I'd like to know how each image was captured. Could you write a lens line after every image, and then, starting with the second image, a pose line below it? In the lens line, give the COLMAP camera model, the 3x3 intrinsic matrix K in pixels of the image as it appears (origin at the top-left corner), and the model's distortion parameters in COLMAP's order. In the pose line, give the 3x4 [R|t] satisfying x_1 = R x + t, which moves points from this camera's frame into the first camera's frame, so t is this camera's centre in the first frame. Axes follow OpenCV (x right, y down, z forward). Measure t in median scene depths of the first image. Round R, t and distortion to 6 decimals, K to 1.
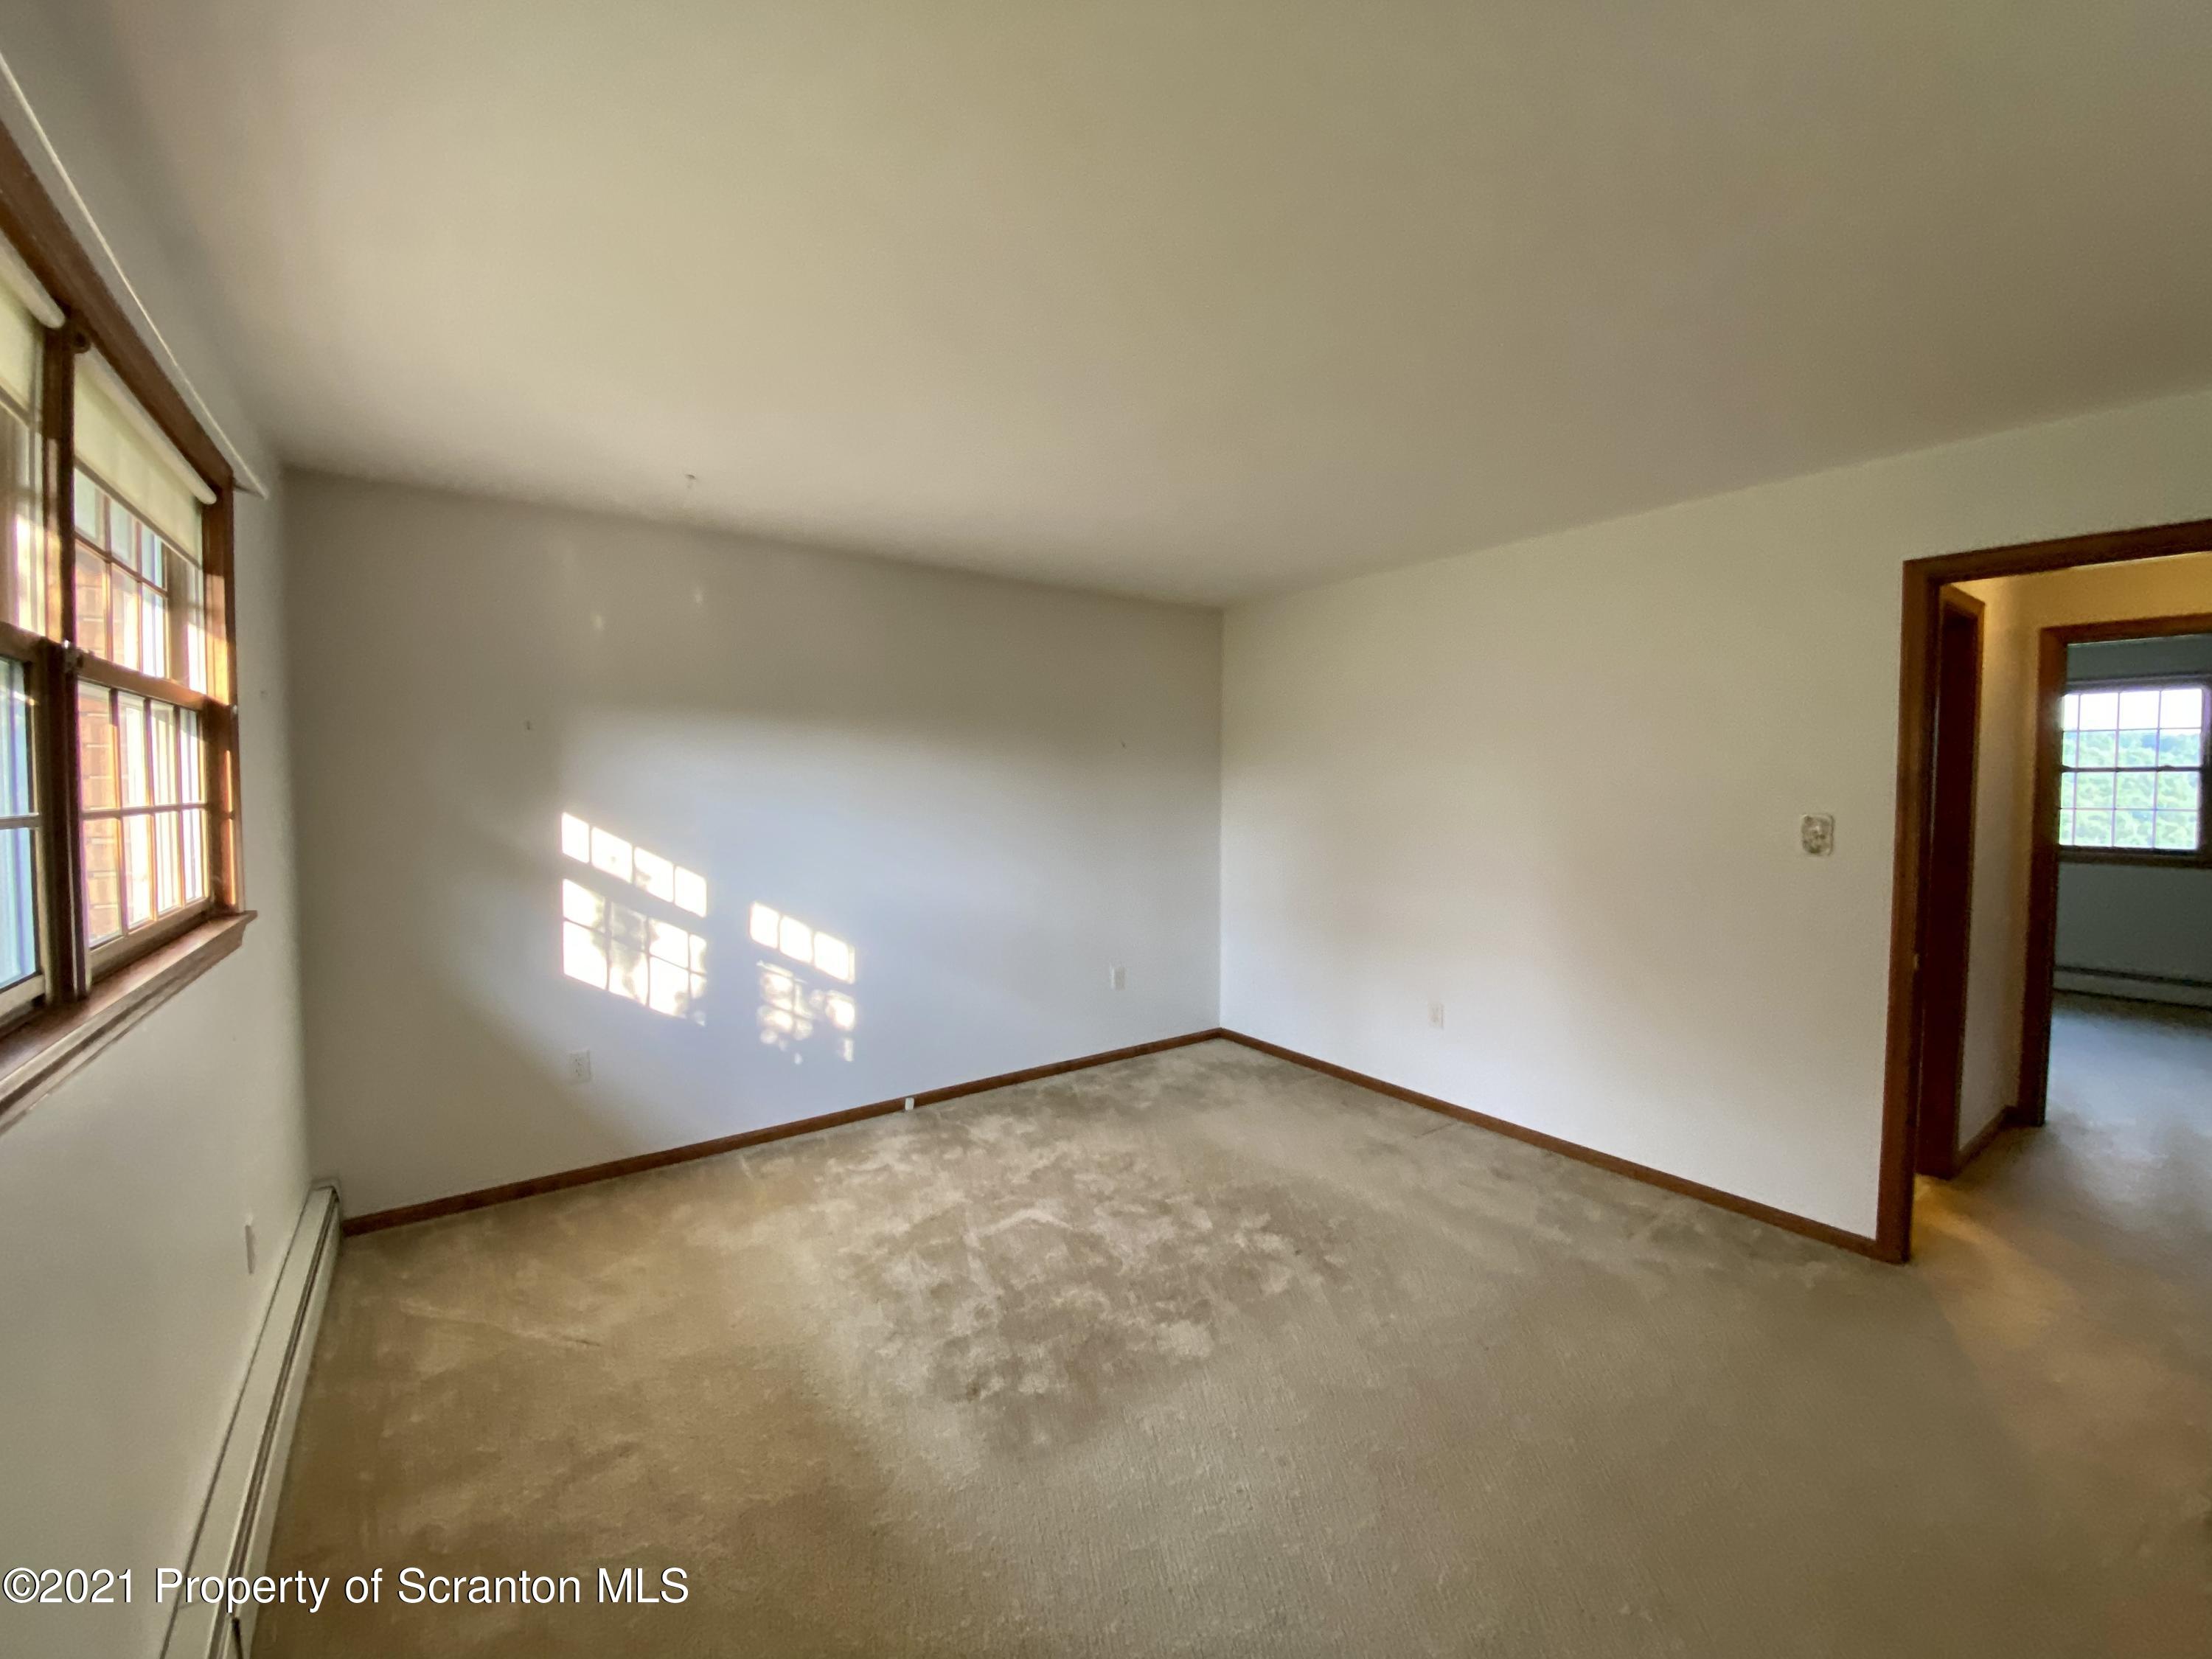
lens RADIAL K [[890.0, 0, 1095.8], [0, 890.0, 821.5], [0, 0, 1]] dist [0.016065, -0.019112]
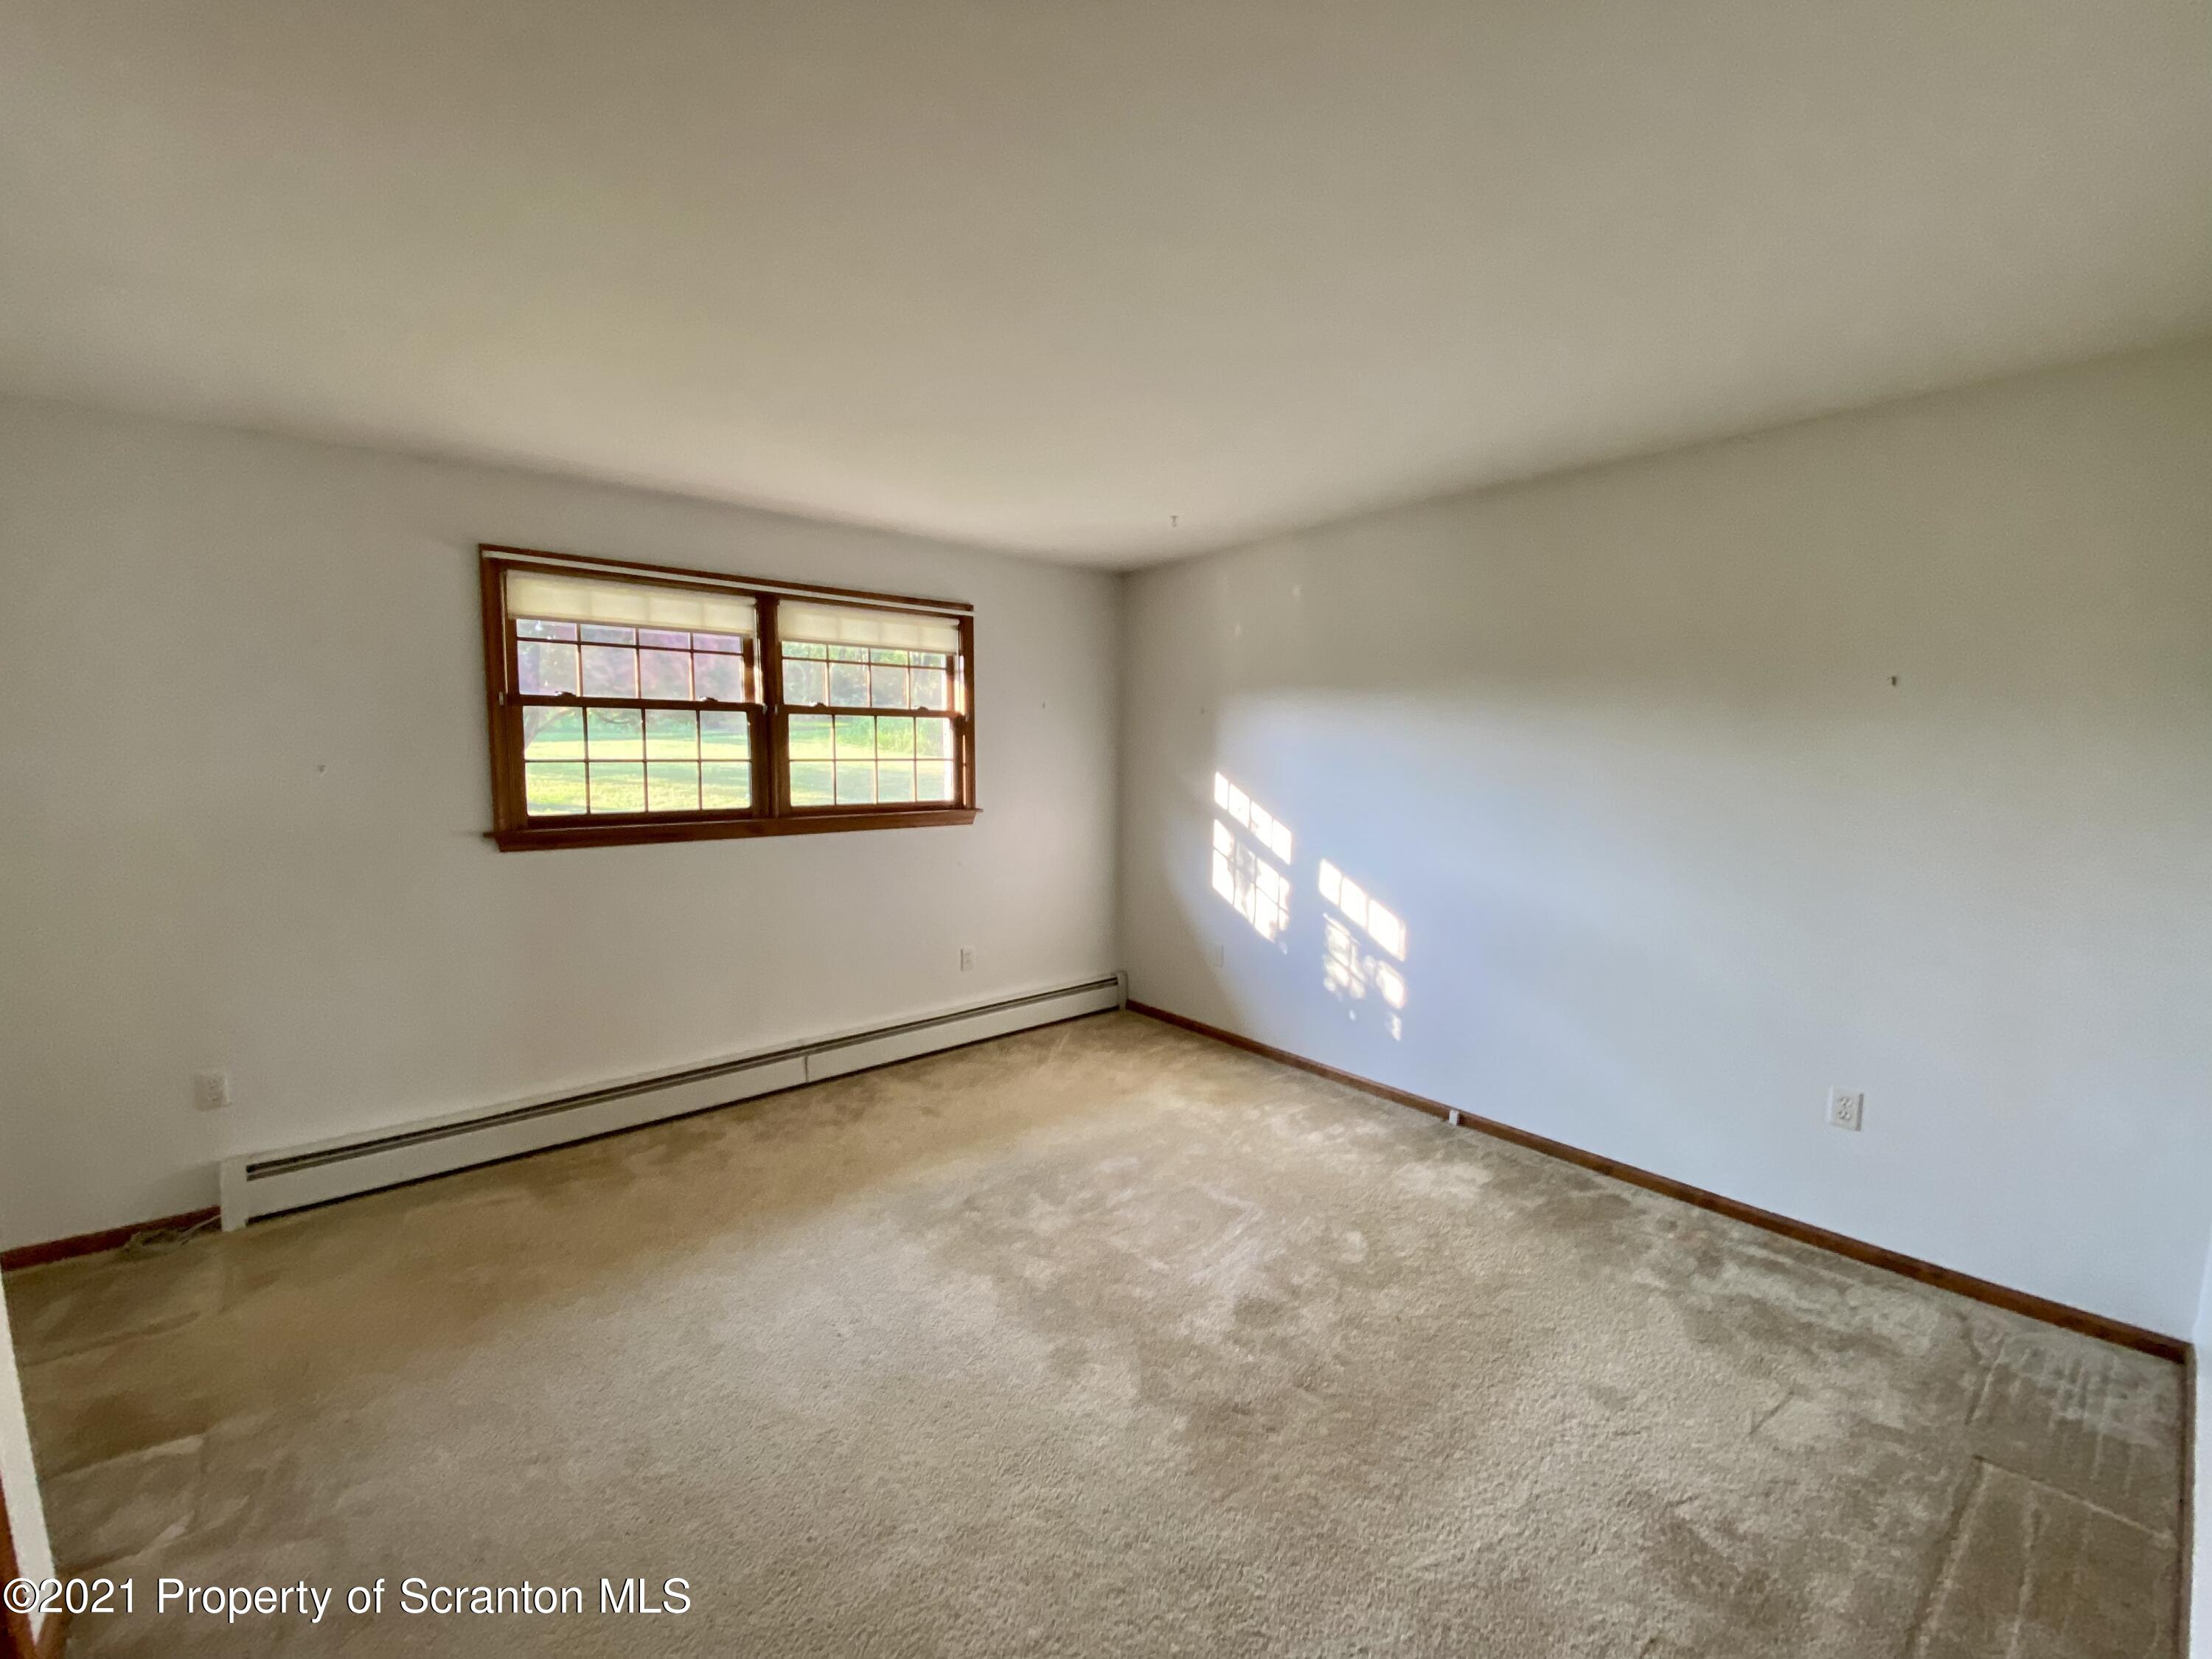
lens RADIAL K [[890.0, 0, 1095.8], [0, 890.0, 821.5], [0, 0, 1]] dist [0.016065, -0.019112]
pose [[0.057385, 0.083790, -0.994830, 0.725971], [-0.046460, 0.995616, 0.081177, -0.034518], [0.997271, 0.041561, 0.061026, 0.674213]]
